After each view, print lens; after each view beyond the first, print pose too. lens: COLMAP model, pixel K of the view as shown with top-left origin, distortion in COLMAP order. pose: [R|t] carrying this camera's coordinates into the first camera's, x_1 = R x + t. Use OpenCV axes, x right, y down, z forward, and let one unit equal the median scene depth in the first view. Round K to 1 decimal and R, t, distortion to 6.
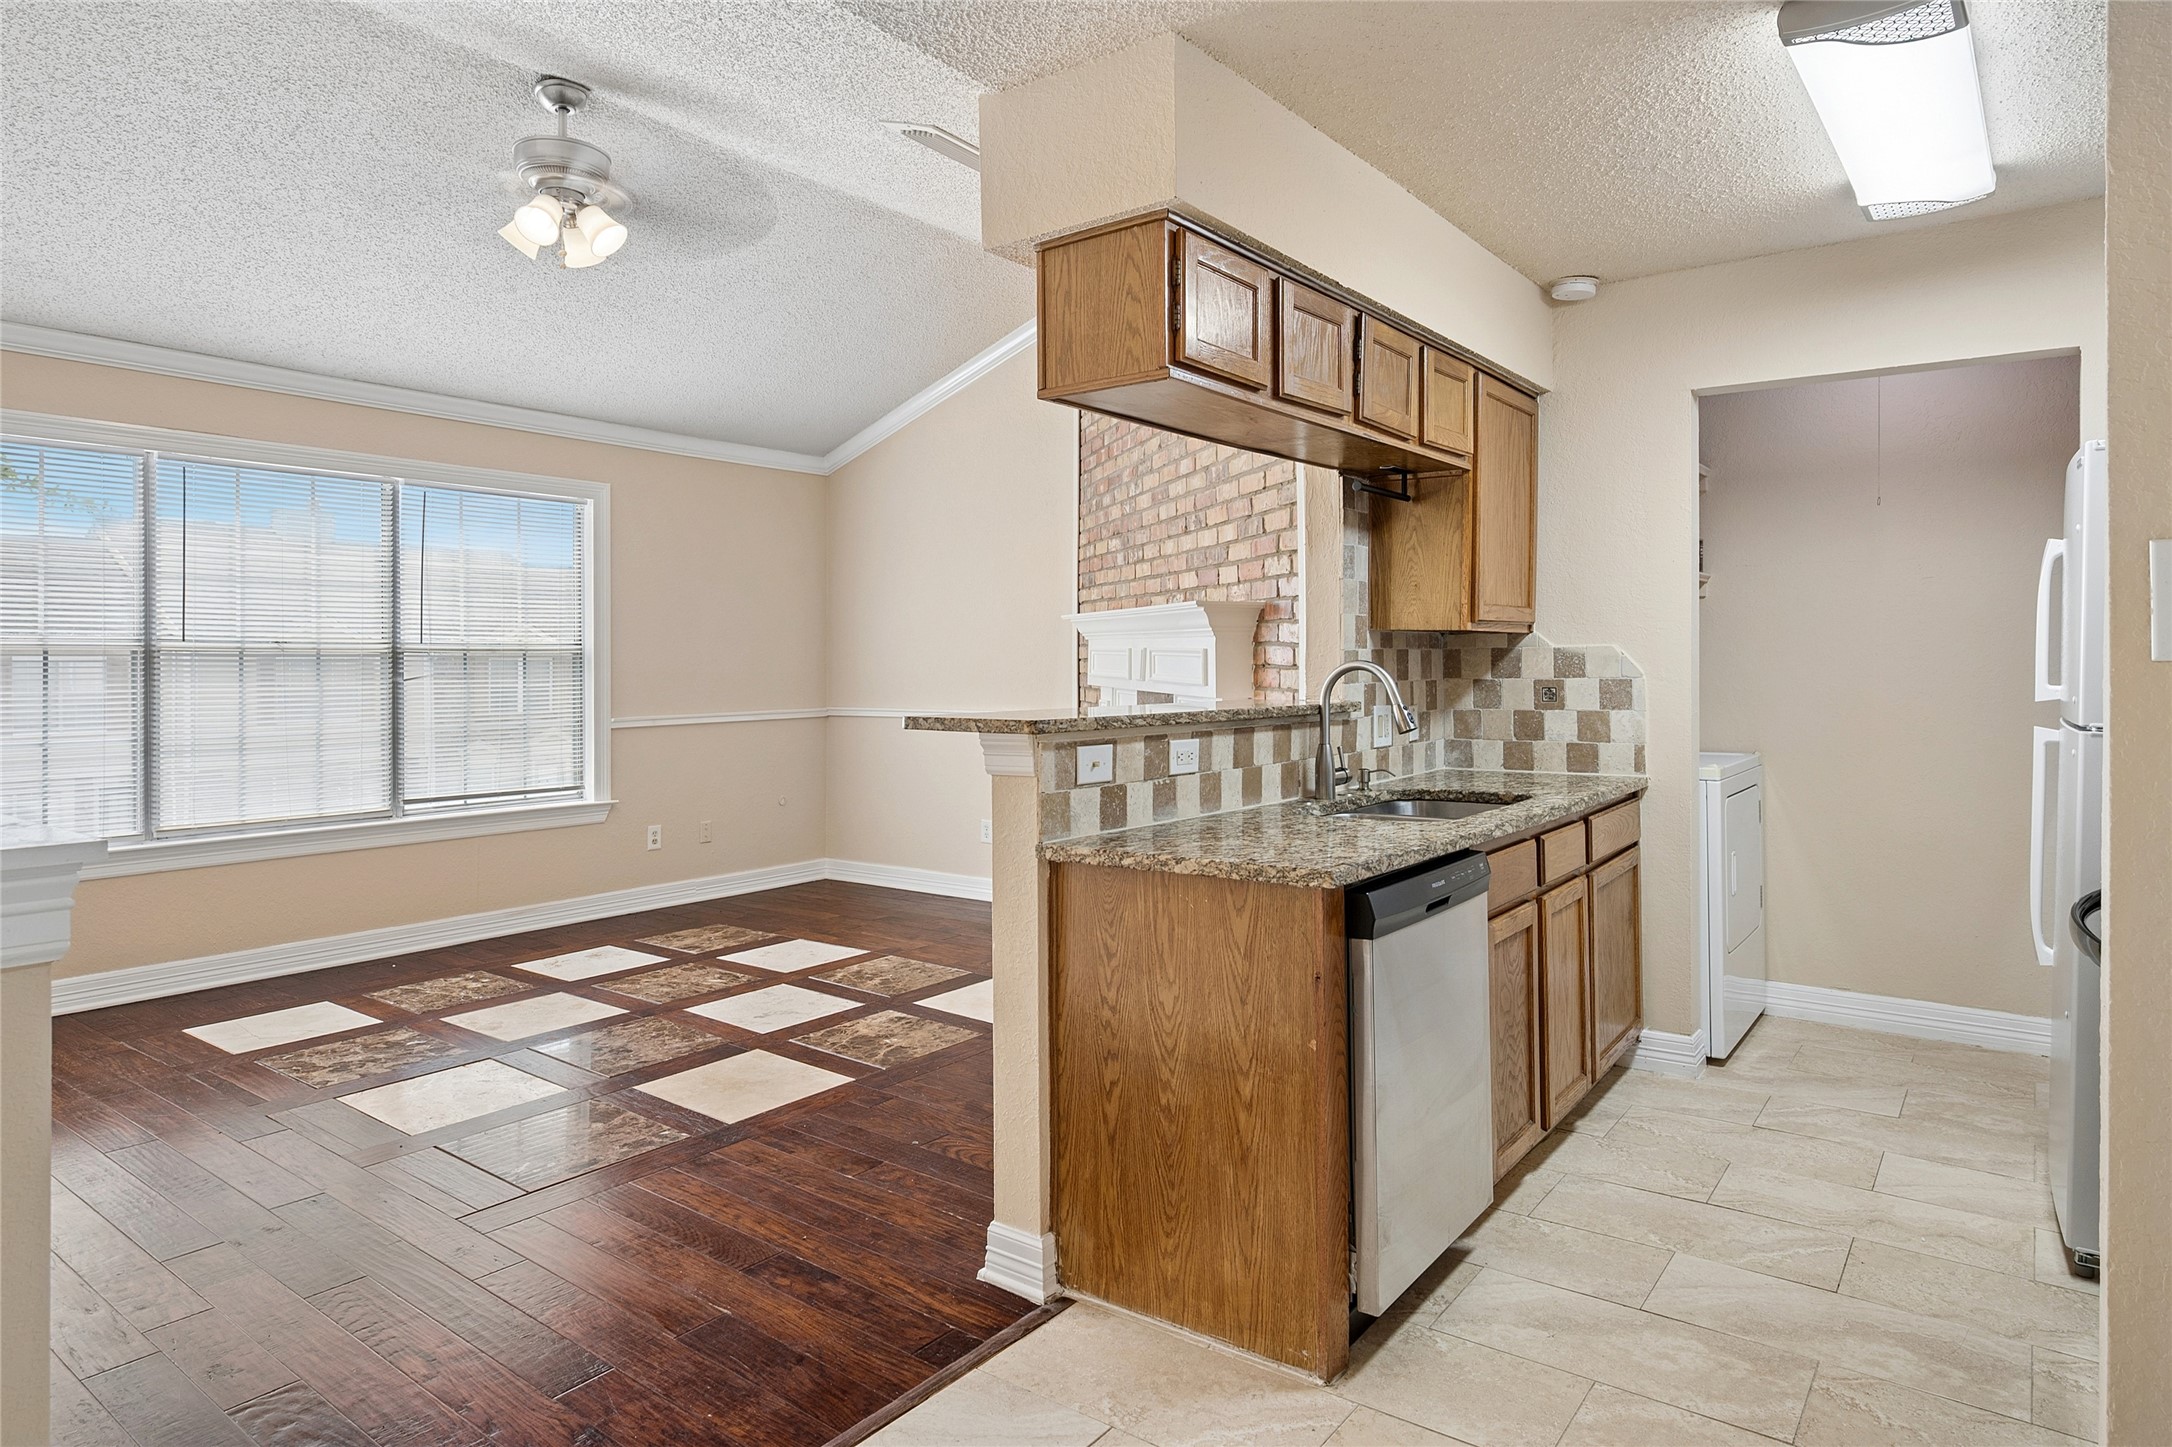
lens RADIAL K [[1270.1, 0, 1077.5], [0, 1270.1, 661.3], [0, 0, 1]] dist [-0.002486, 0.001406]
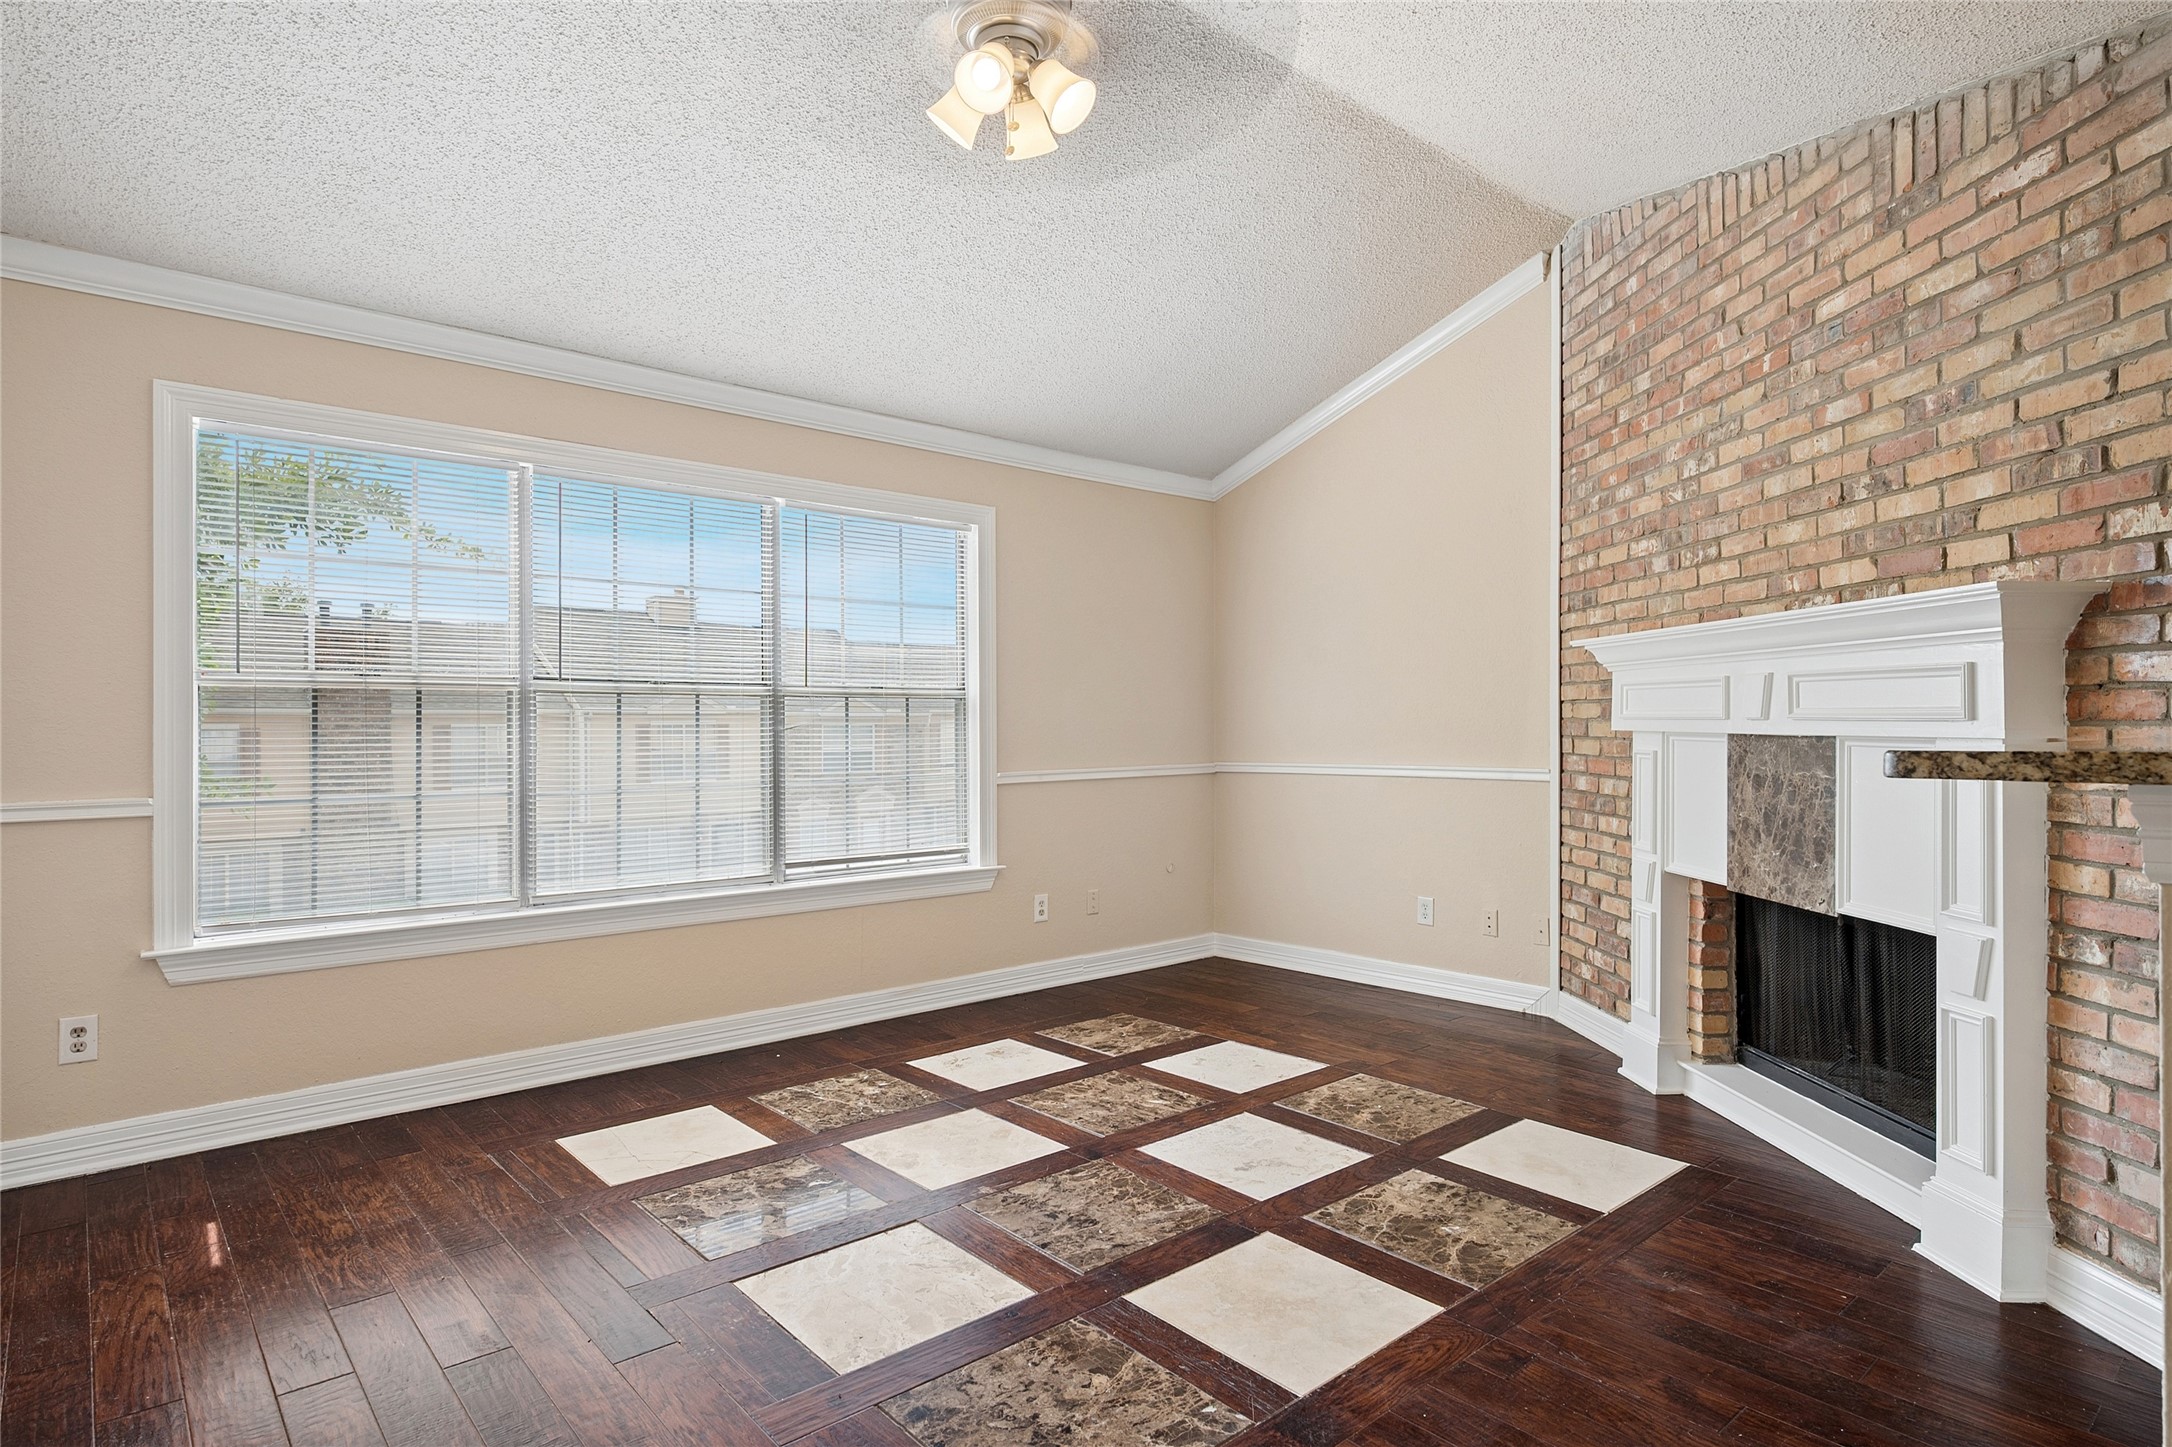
lens RADIAL K [[1161.9, 0, 1086.0], [0, 1161.9, 723.5], [0, 0, 1]] dist [0.000614, -0.000427]
pose [[0.979288, -0.004319, -0.202426, -0.230466], [0.003525, 0.999985, -0.004286, 0.023259], [0.202441, 0.003484, 0.979288, 0.356472]]
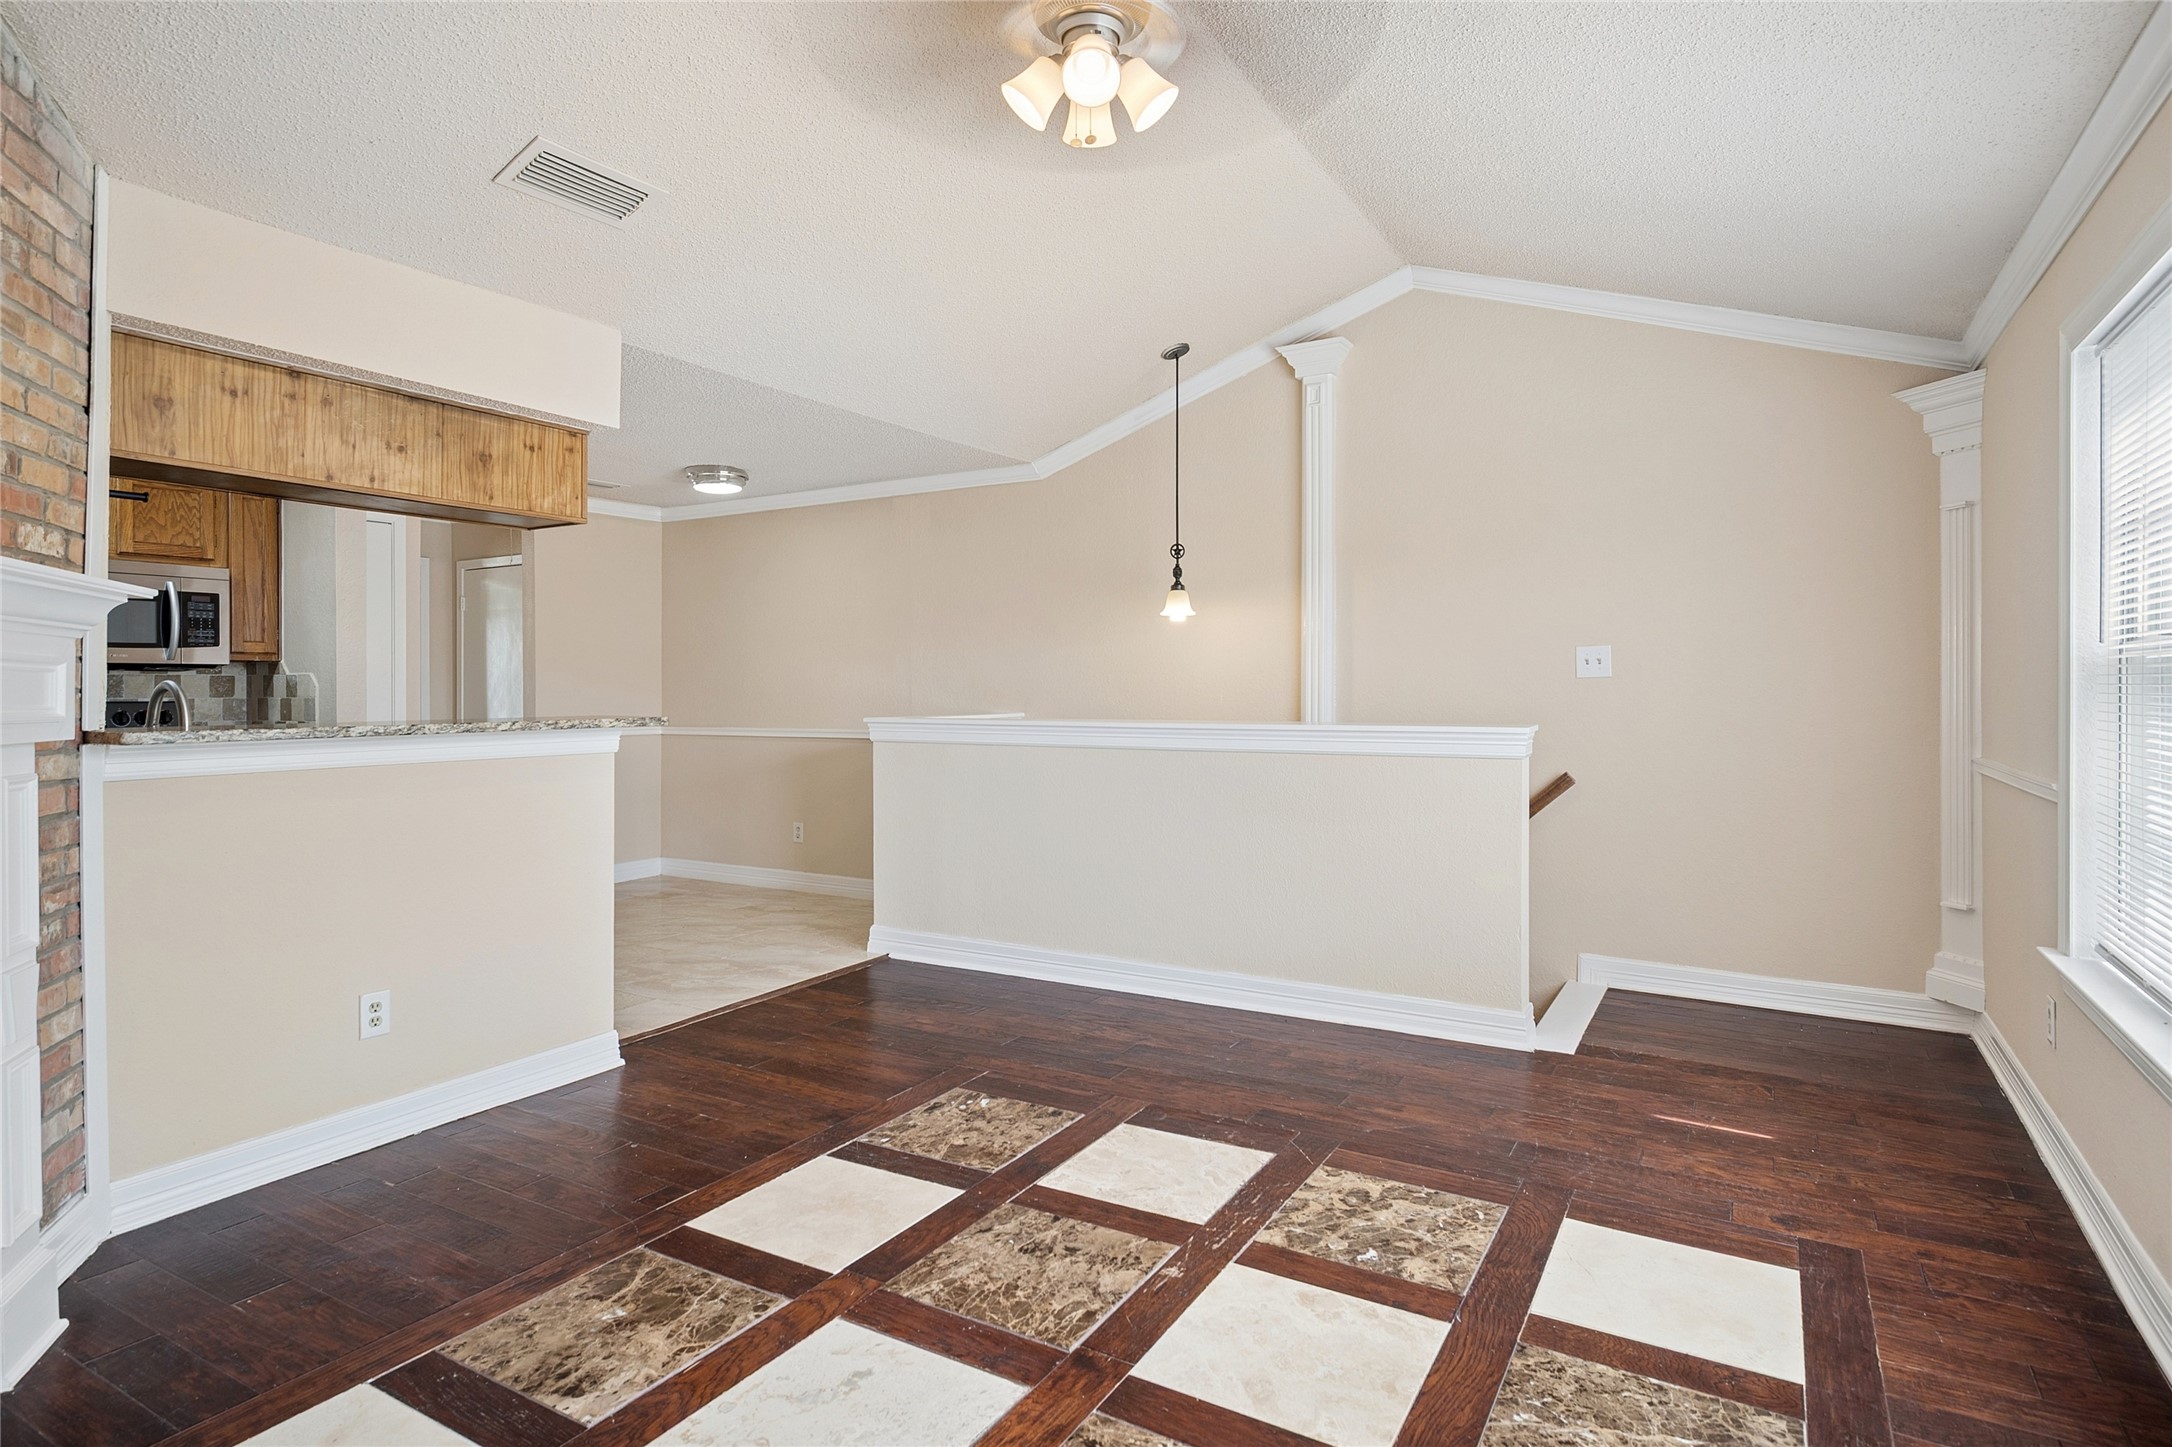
lens RADIAL K [[1155.5, 0, 1081.3], [0, 1155.5, 700.0], [0, 0, 1]] dist [0.001642, -0.000007]
pose [[-0.993753, 0.005154, -0.111487, -0.330078], [0.003773, 0.999914, 0.012593, 0.005082], [0.111542, 0.012094, -0.993686, 1.683159]]
